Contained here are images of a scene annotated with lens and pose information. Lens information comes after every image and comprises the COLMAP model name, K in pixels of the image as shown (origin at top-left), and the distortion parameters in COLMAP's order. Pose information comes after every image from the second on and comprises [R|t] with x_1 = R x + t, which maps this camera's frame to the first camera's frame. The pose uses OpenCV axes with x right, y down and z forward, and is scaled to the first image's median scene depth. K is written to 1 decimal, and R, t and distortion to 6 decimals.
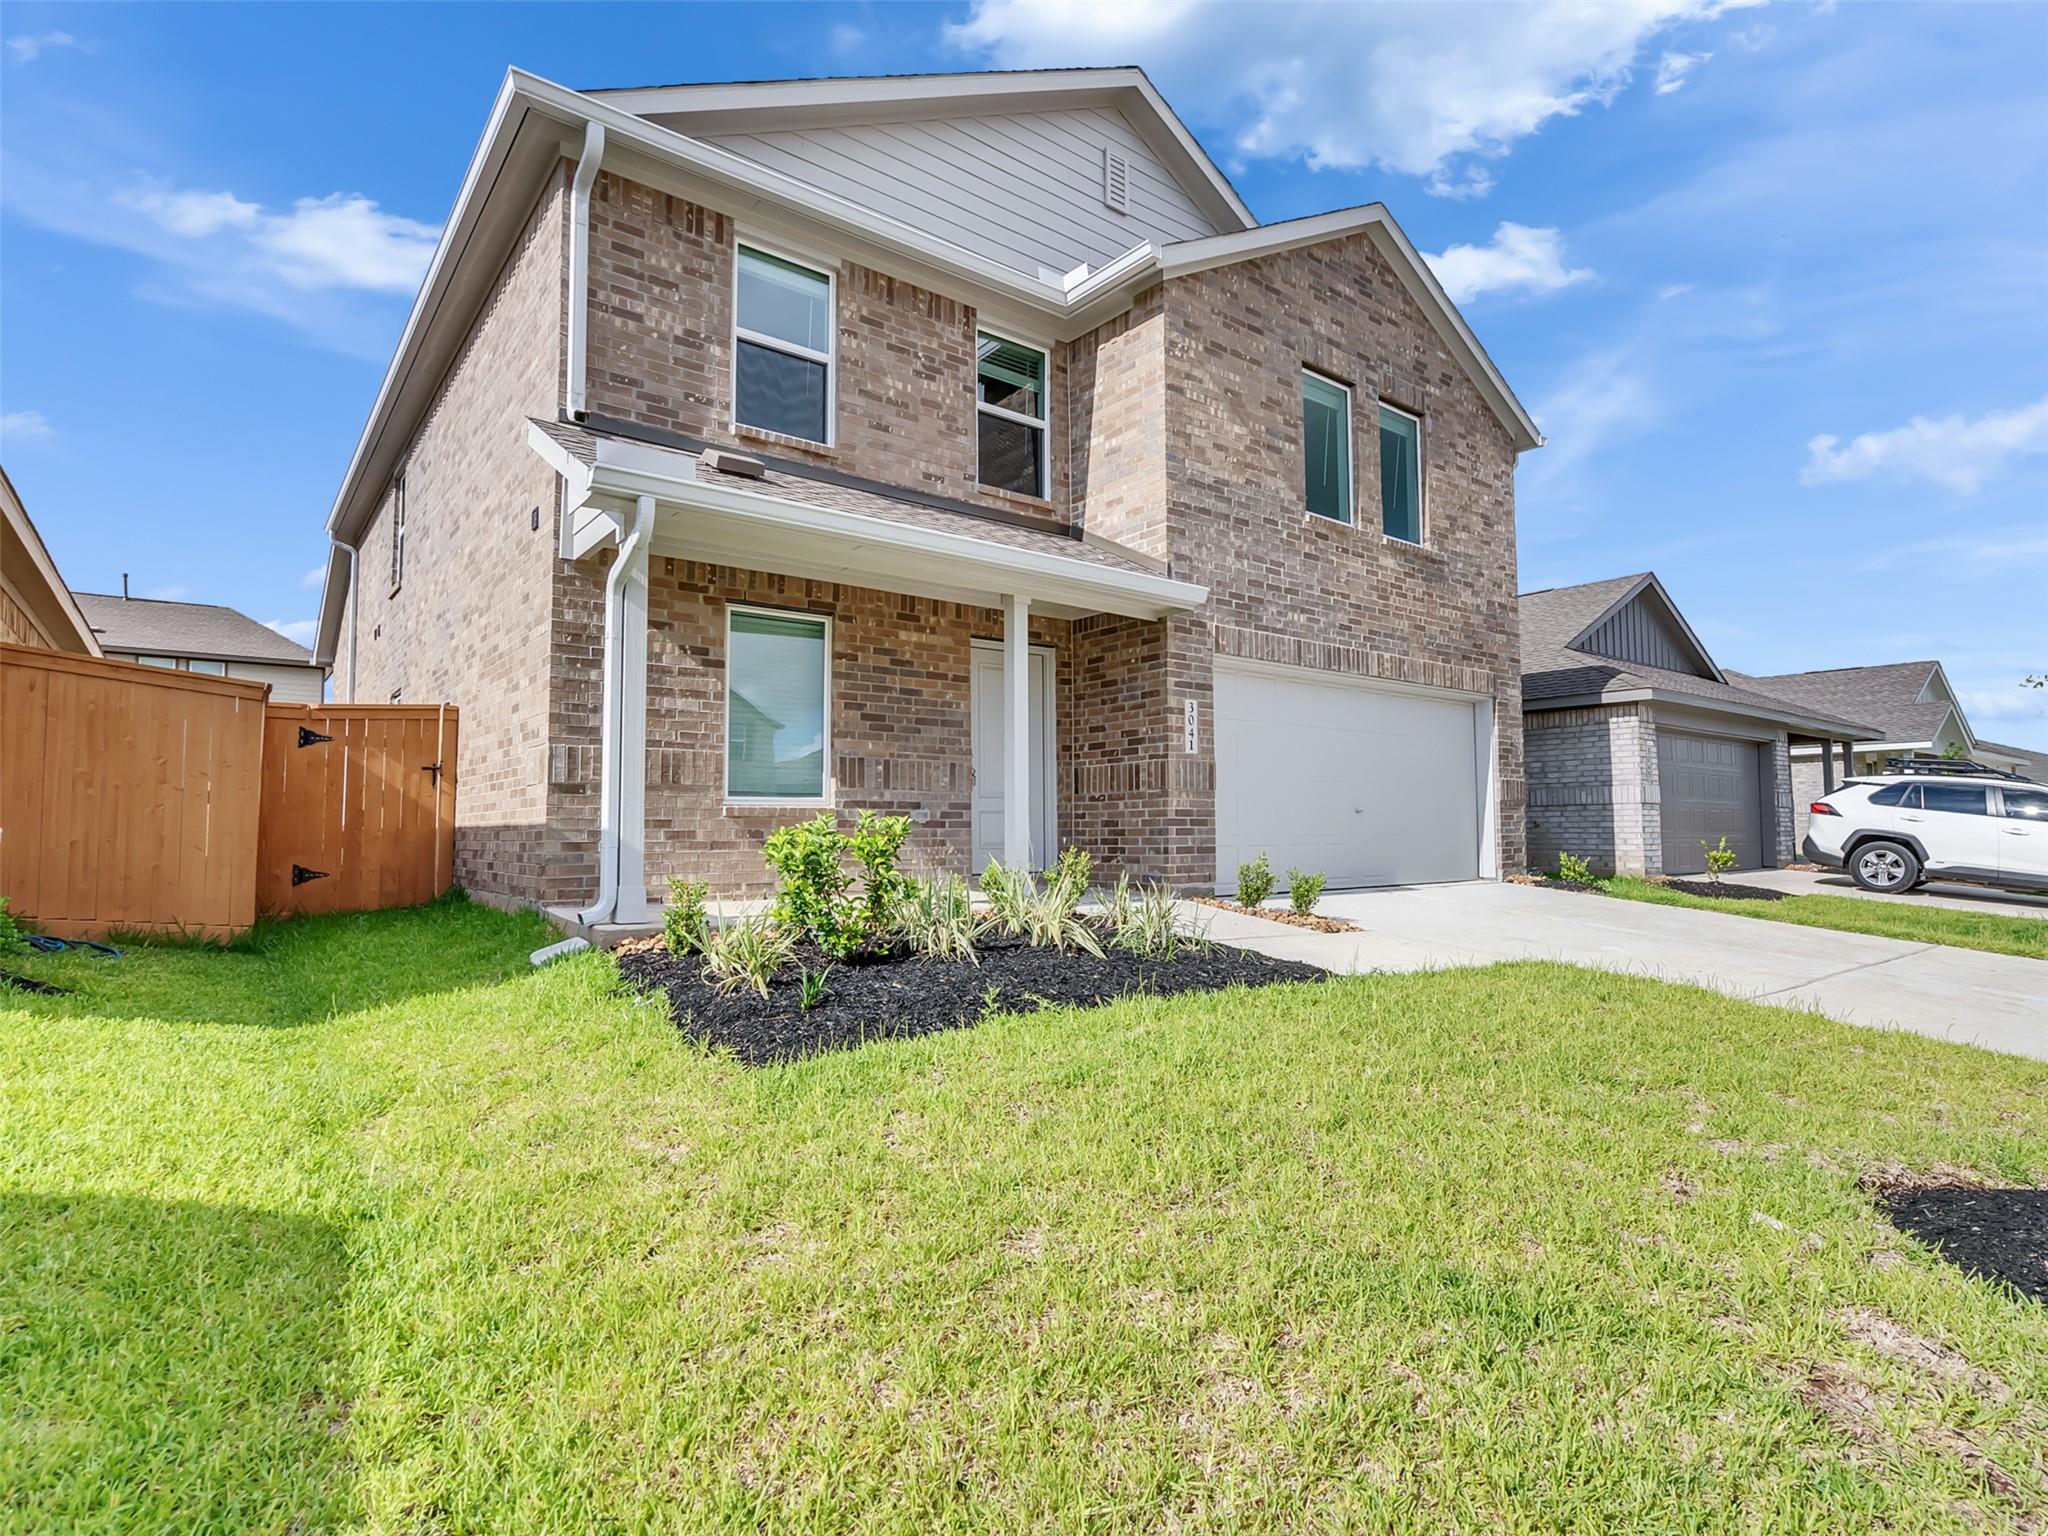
lens RADIAL K [[1045.0, 0, 1014.1], [0, 1045.0, 766.2], [0, 0, 1]] dist [-0.007599, 0.000833]
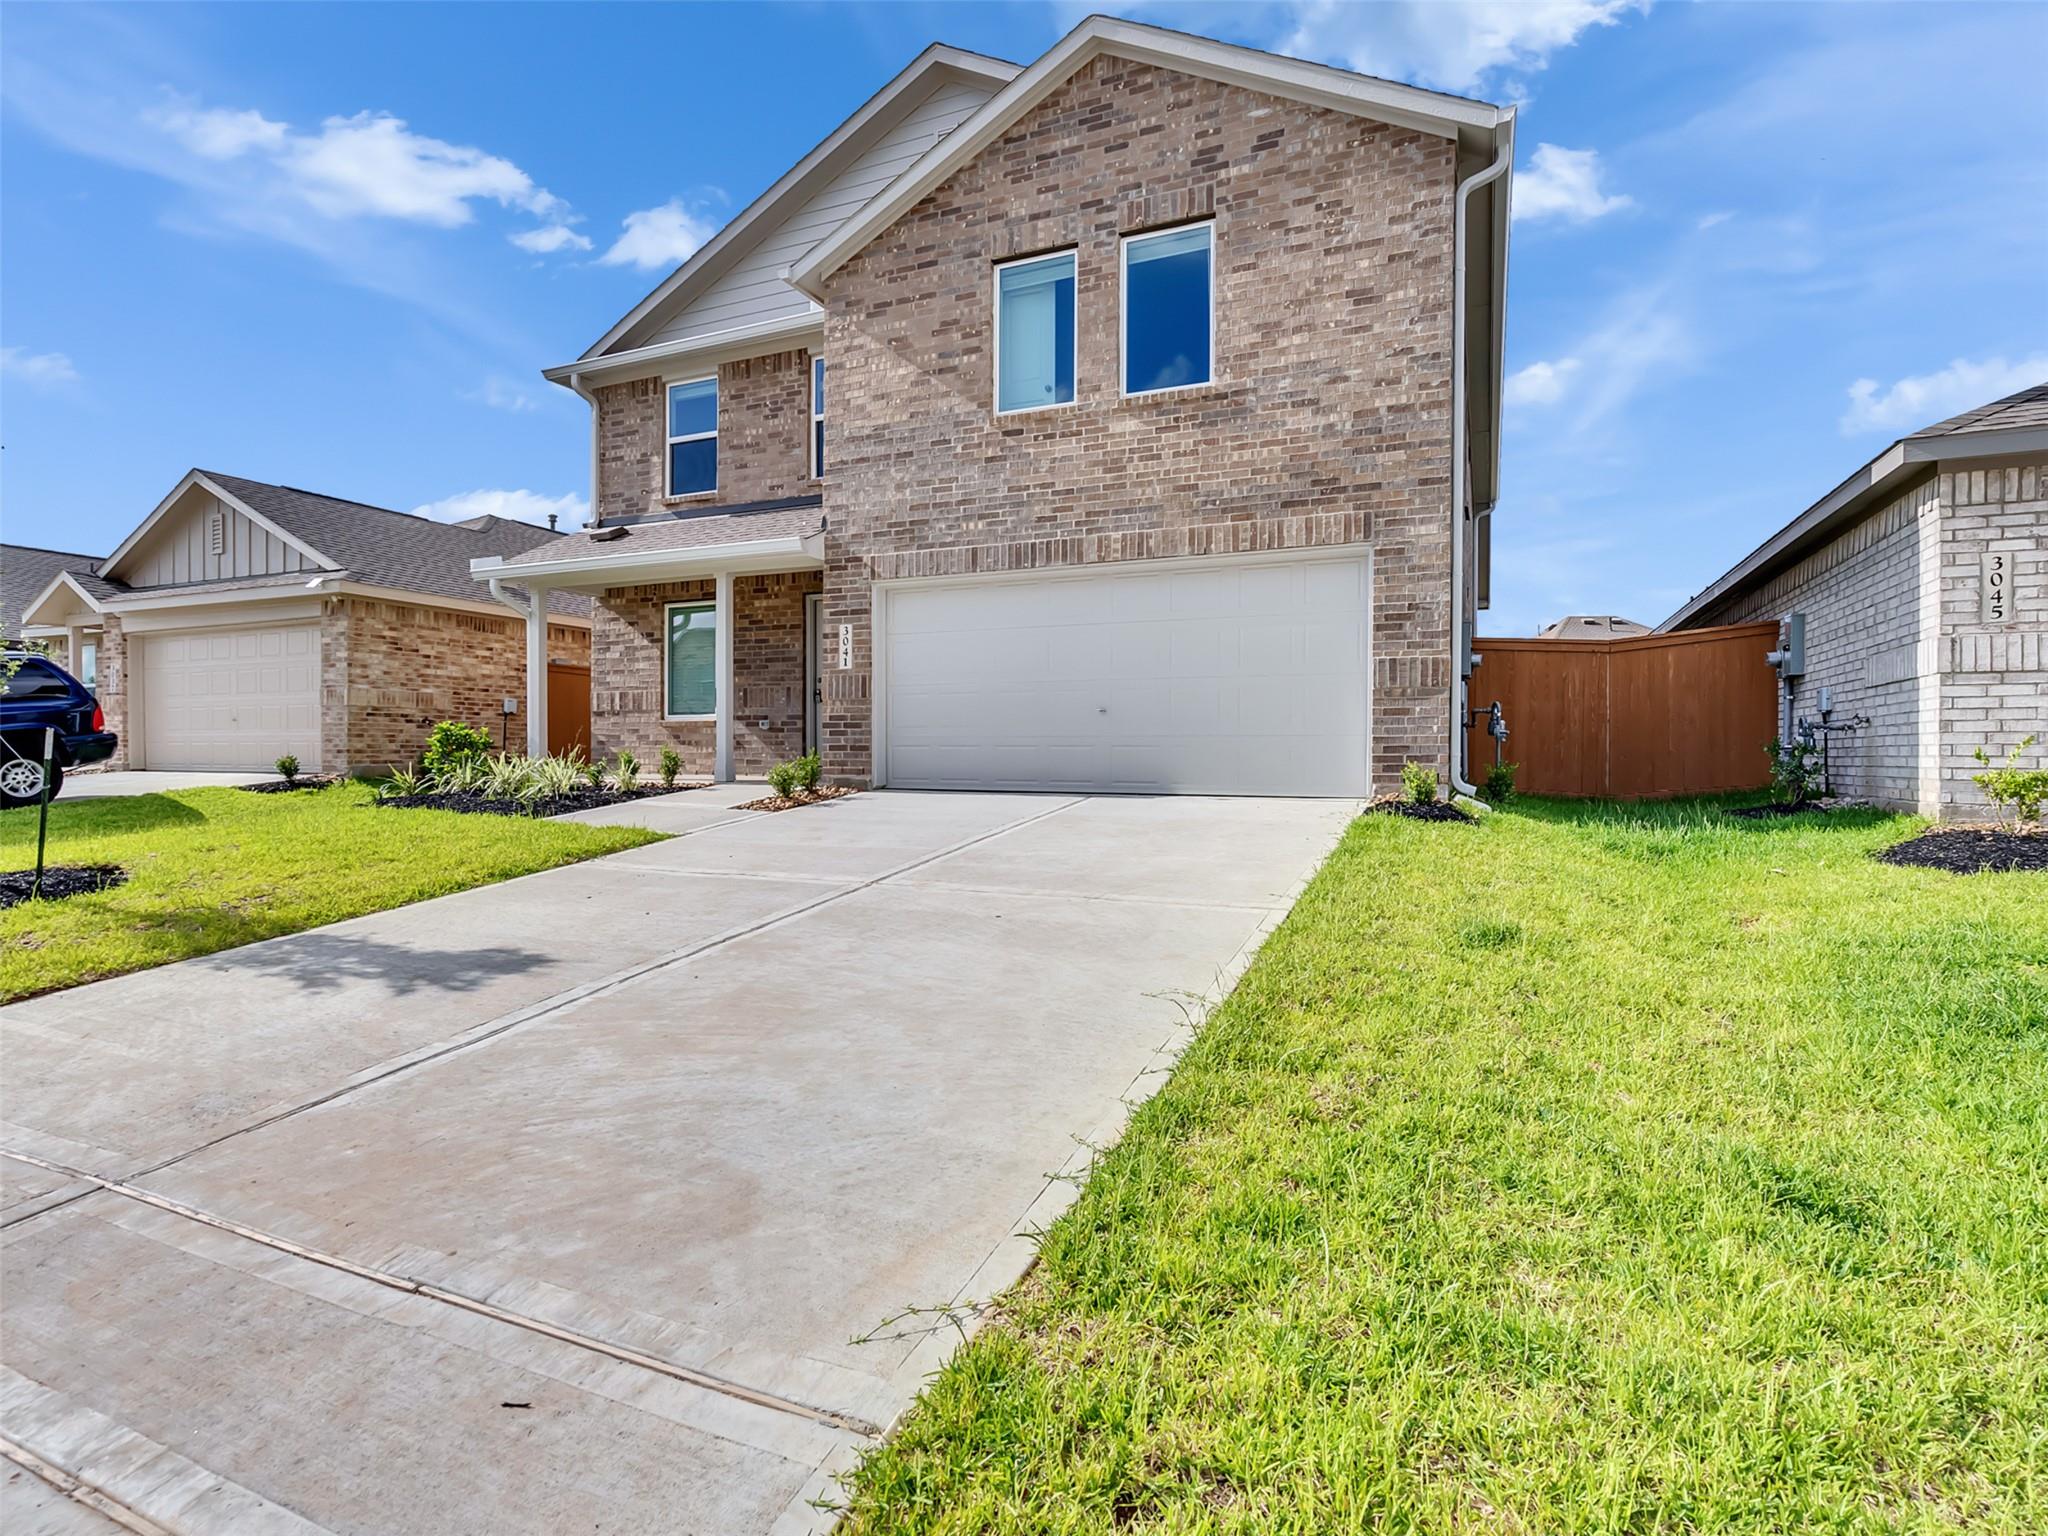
lens RADIAL K [[1045.0, 0, 1014.1], [0, 1045.0, 766.2], [0, 0, 1]] dist [-0.007599, 0.000833]
pose [[0.465685, 0.014944, -0.884824, 1.335255], [0.049844, 0.997827, 0.043085, 0.058126], [0.883546, -0.064167, 0.463928, 0.597752]]
